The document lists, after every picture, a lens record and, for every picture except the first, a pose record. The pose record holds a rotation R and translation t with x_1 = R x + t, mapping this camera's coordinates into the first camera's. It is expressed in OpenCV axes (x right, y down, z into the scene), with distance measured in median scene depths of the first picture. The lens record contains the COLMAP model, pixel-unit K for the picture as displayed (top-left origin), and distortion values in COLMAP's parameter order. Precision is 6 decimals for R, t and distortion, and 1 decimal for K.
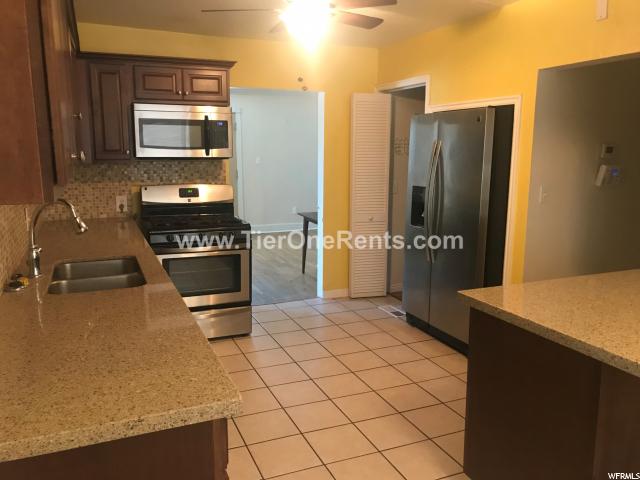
lens RADIAL K [[526.7, 0, 317.6], [0, 526.7, 239.7], [0, 0, 1]] dist [-0.003105, -0.006512]
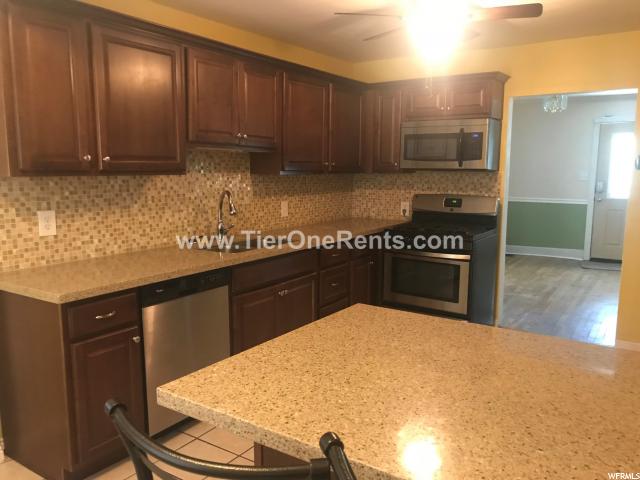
lens RADIAL K [[526.7, 0, 316.9], [0, 526.7, 240.7], [0, 0, 1]] dist [-0.003105, -0.006512]
pose [[0.558039, 0.114626, -0.821860, 0.480581], [-0.141638, 0.989037, 0.041770, -0.020072], [0.817637, 0.093097, 0.568157, 0.193045]]
